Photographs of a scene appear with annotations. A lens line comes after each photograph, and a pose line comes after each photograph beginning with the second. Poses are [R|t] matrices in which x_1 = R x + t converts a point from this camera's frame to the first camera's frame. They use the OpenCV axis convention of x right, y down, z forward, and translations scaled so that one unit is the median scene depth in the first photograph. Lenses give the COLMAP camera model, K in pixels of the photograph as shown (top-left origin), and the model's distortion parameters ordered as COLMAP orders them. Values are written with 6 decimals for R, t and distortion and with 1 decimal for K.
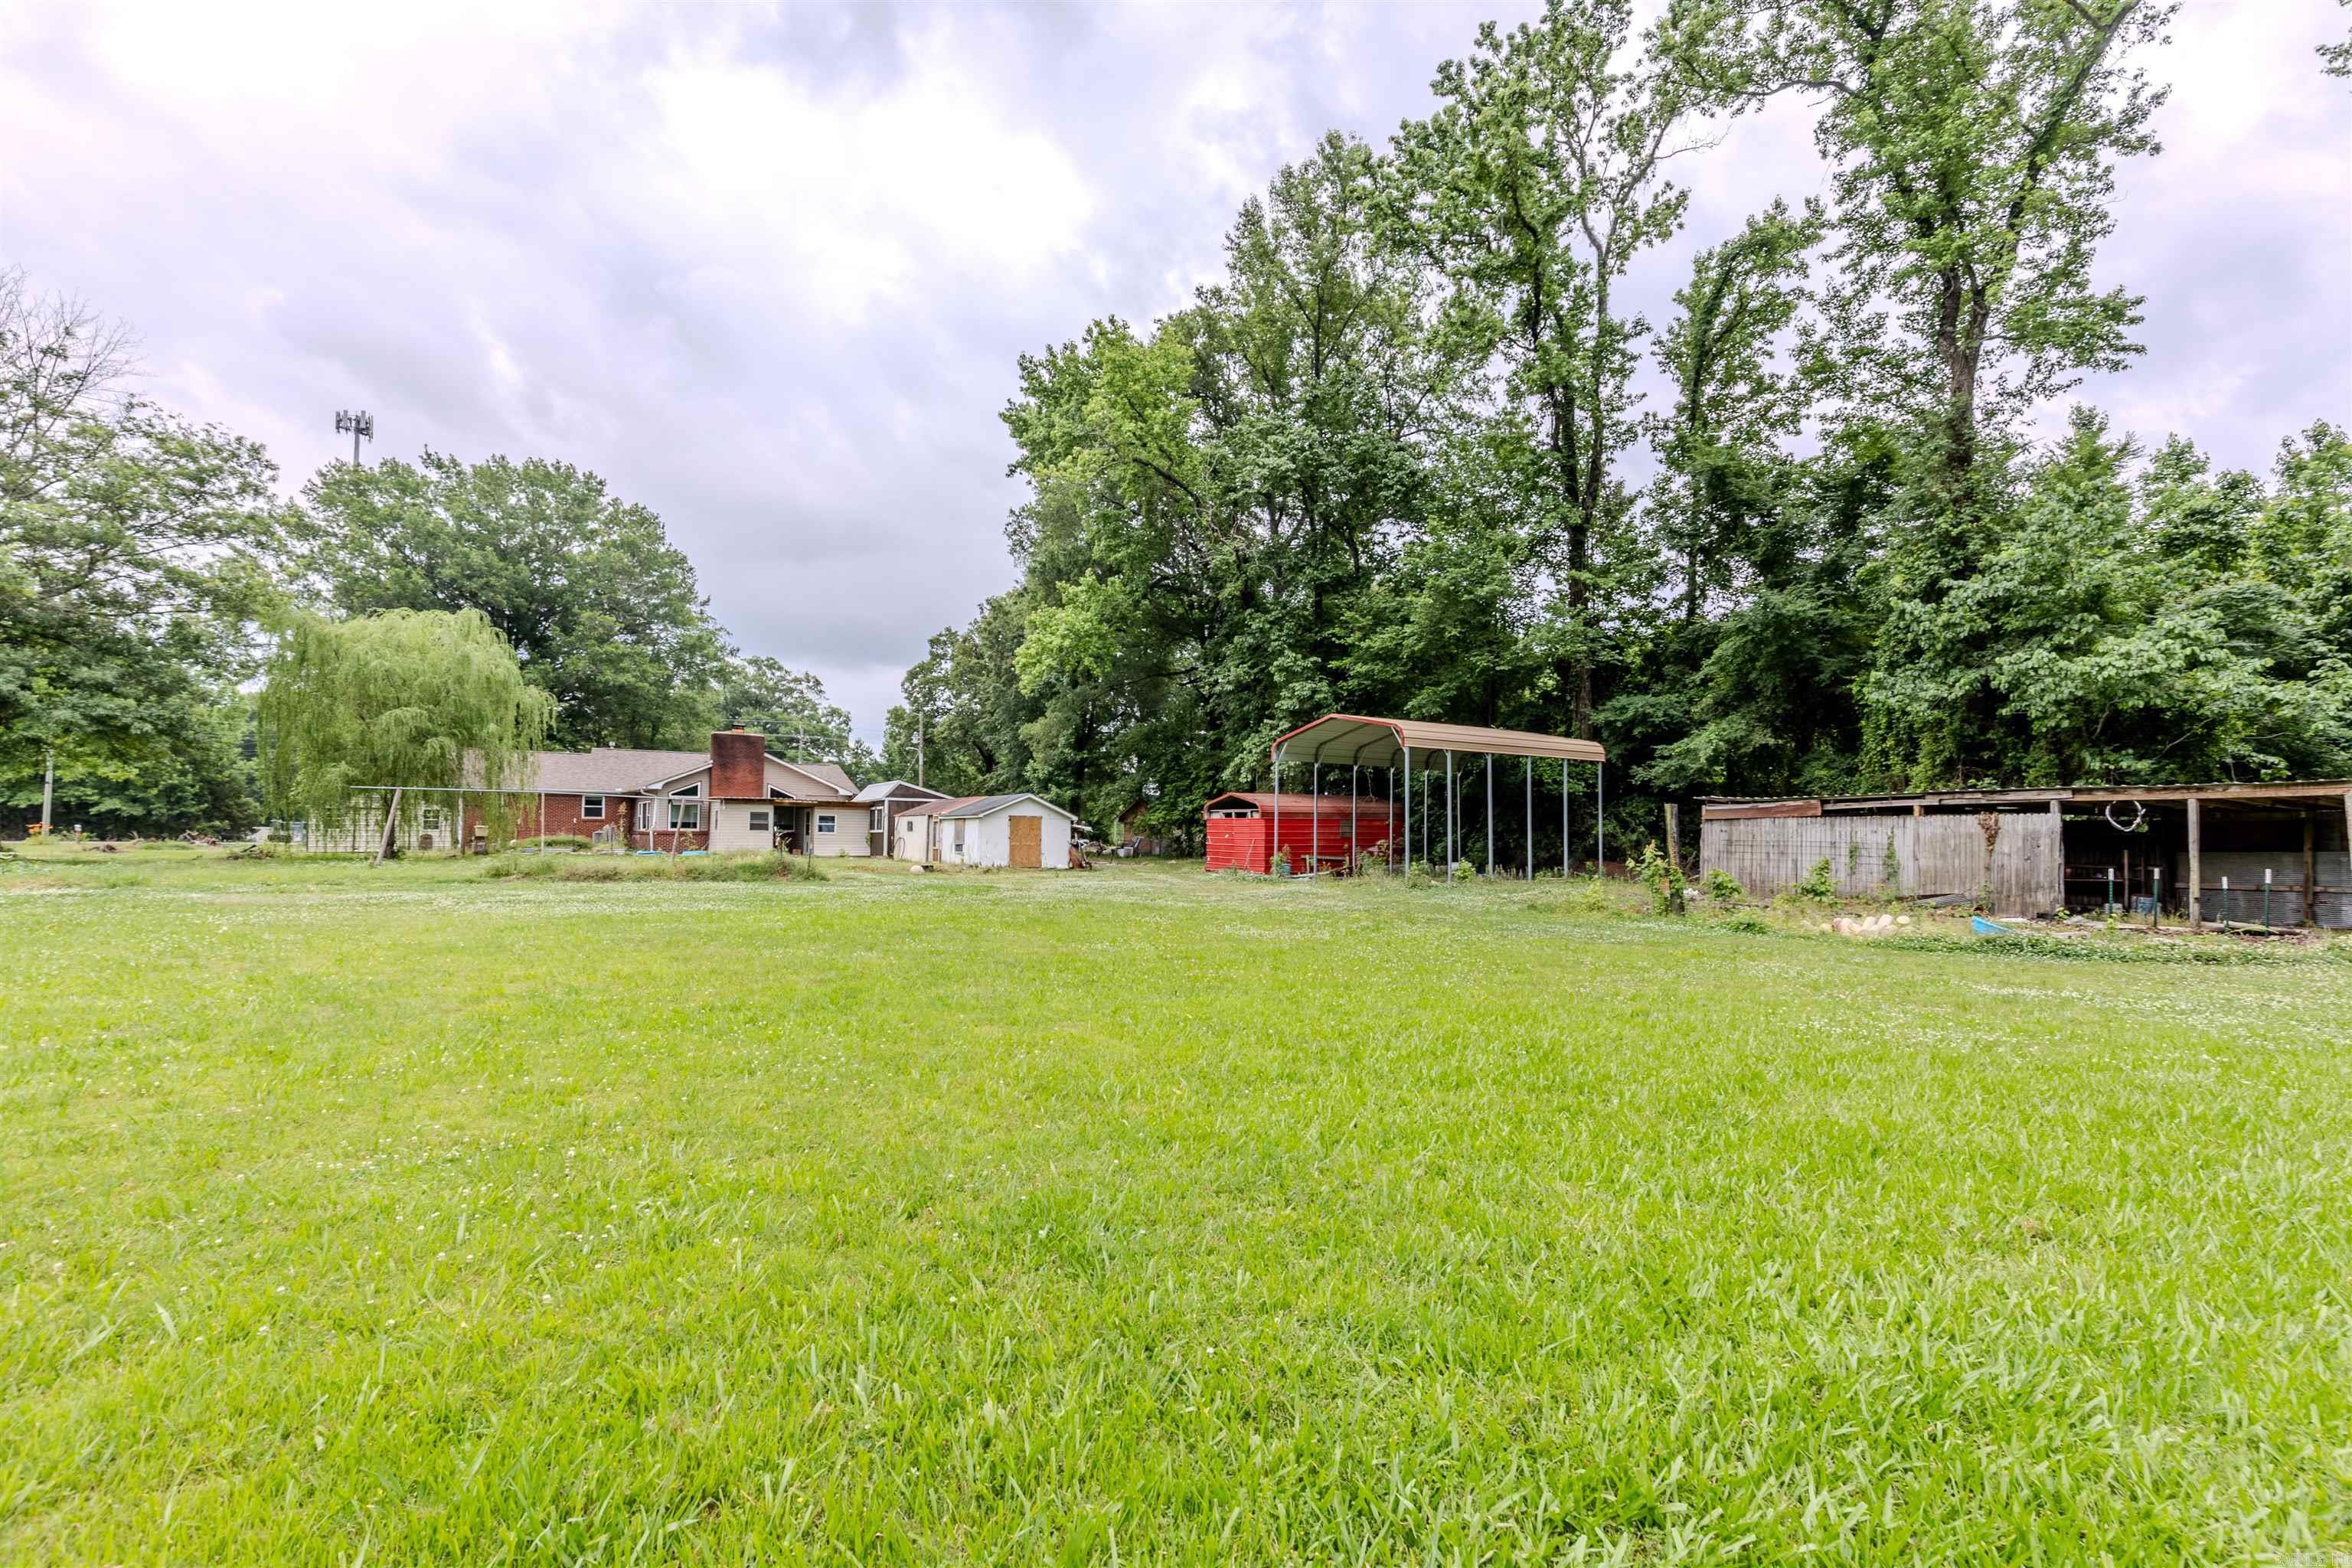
lens RADIAL K [[1106.5, 0, 1168.7], [0, 1106.5, 781.7], [0, 0, 1]] dist [0.009592, -0.002140]
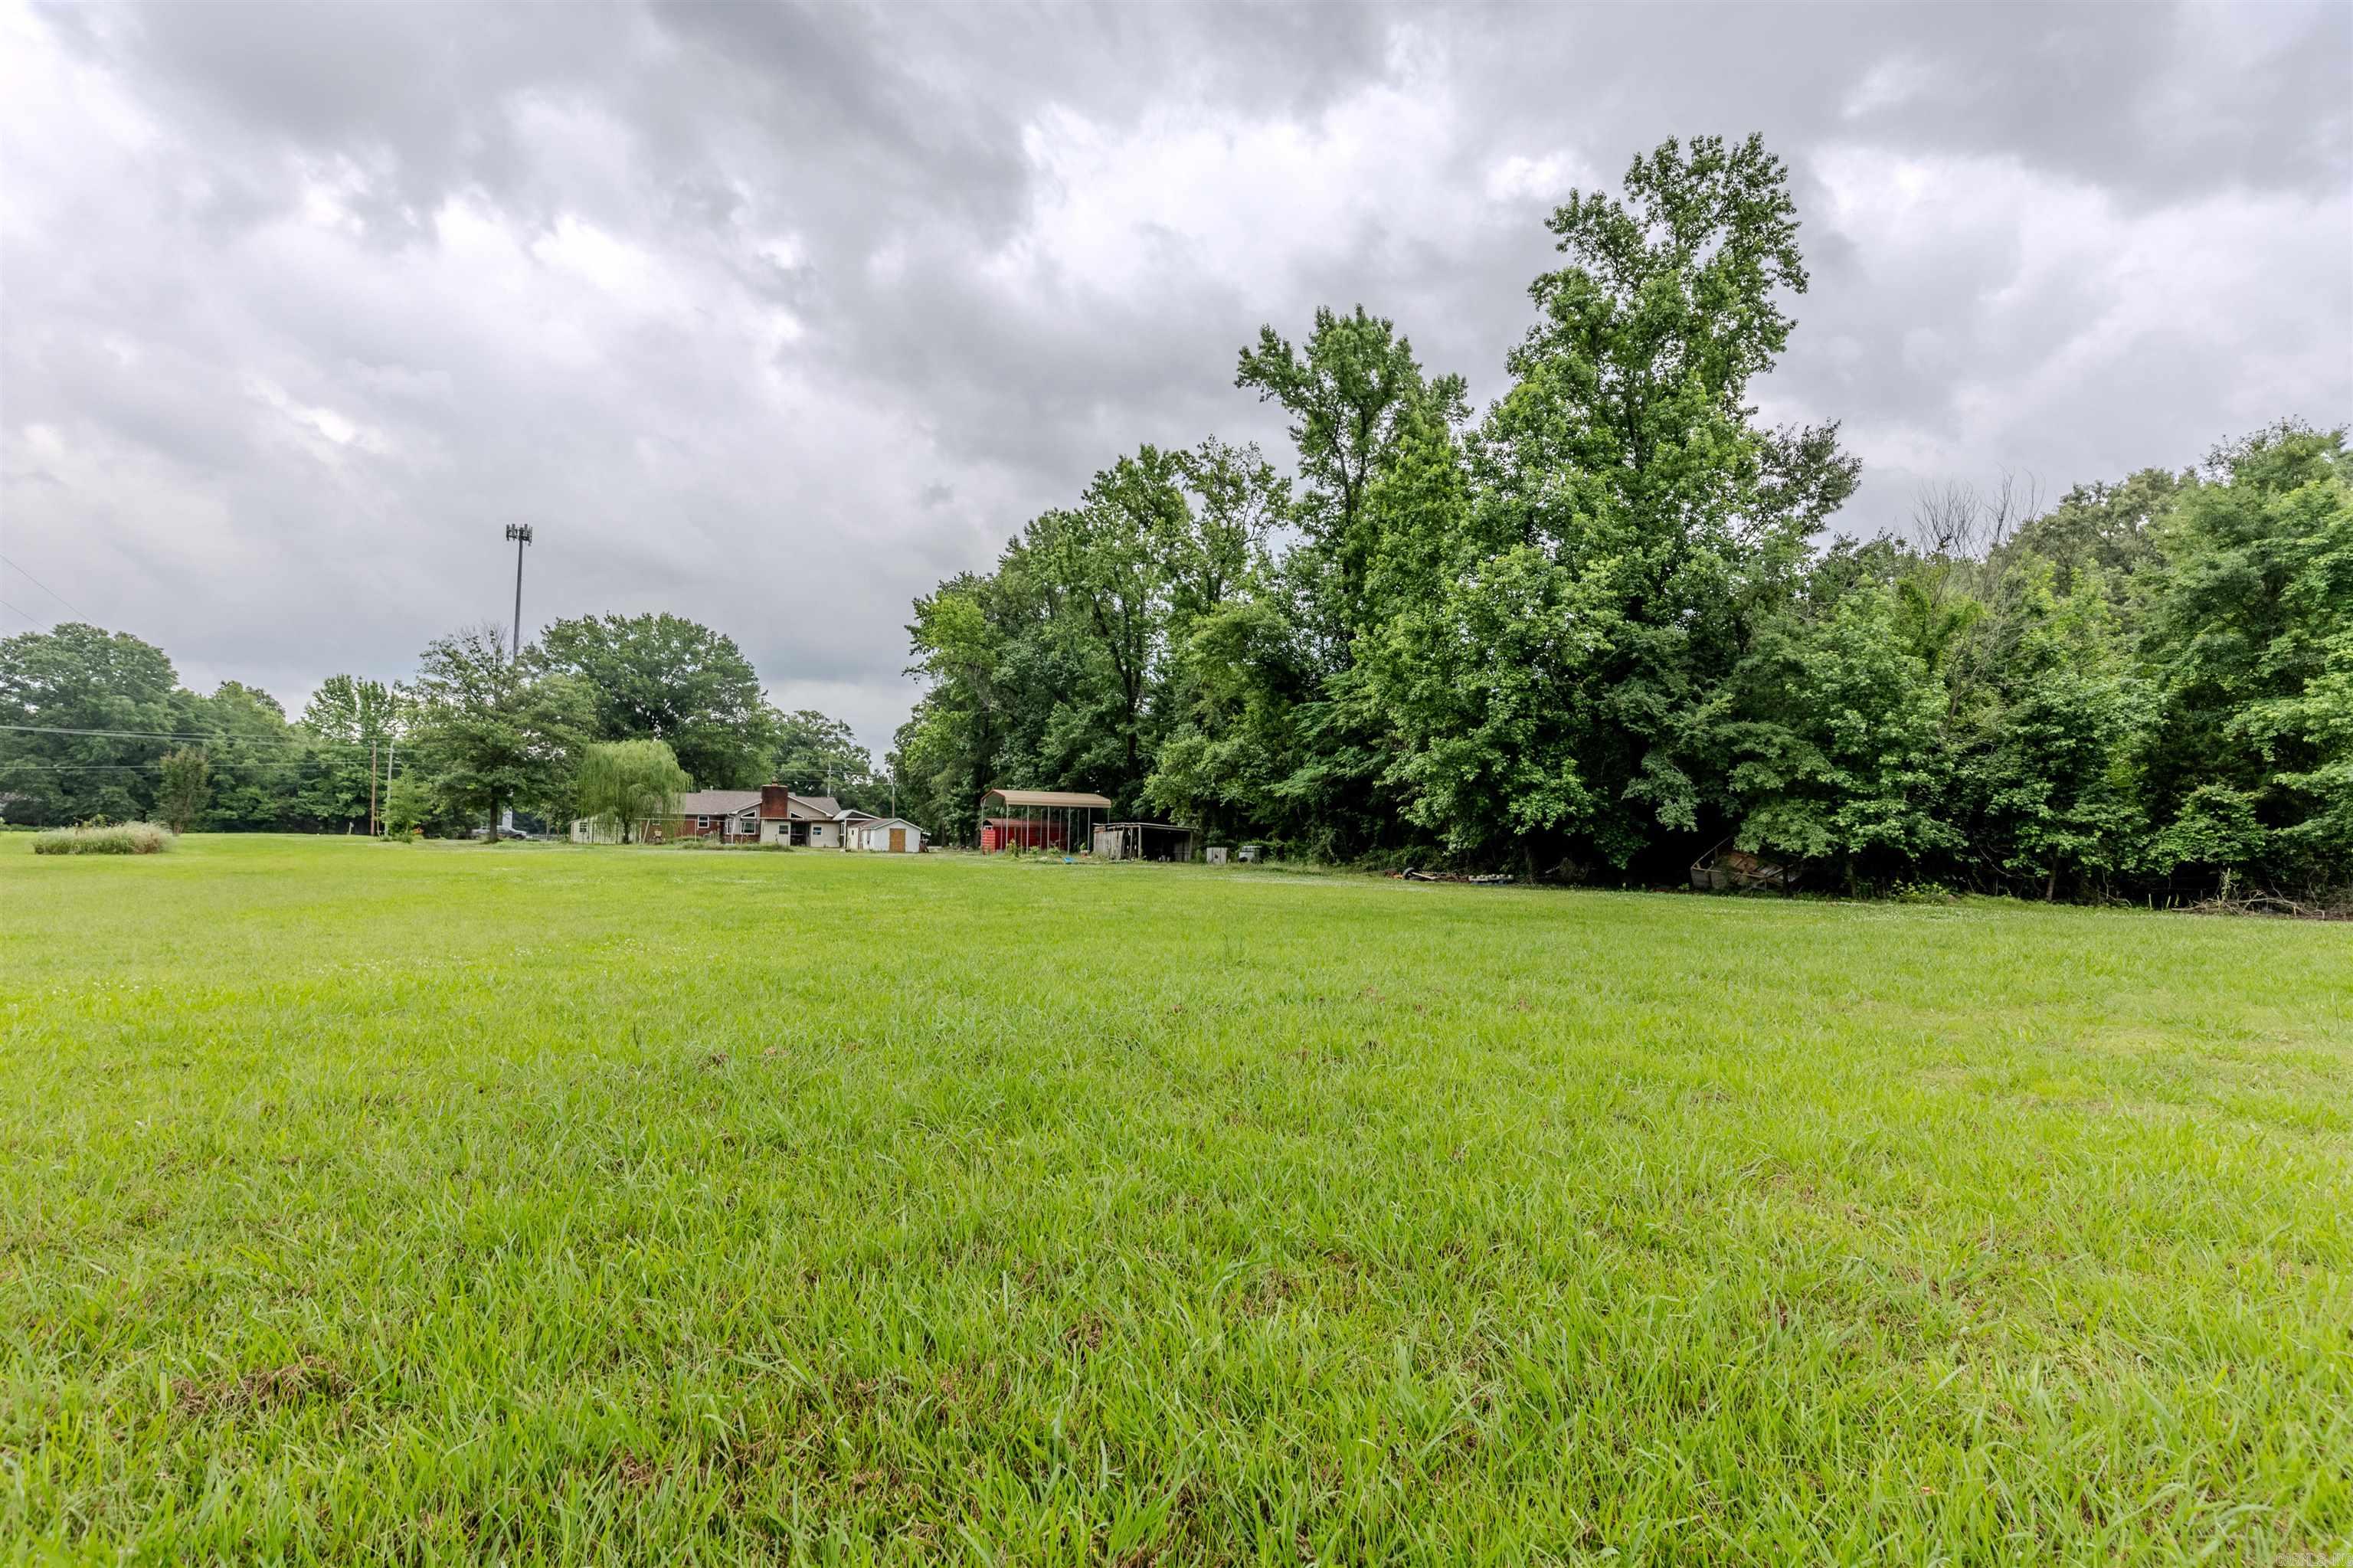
lens RADIAL K [[1107.0, 0, 1173.1], [0, 1107.0, 780.5], [0, 0, 1]] dist [0.009592, -0.002140]
pose [[0.998517, 0.004492, -0.054254, 0.437526], [-0.004907, 0.999960, -0.007535, -0.040905], [0.054218, 0.007790, 0.998499, -0.958691]]
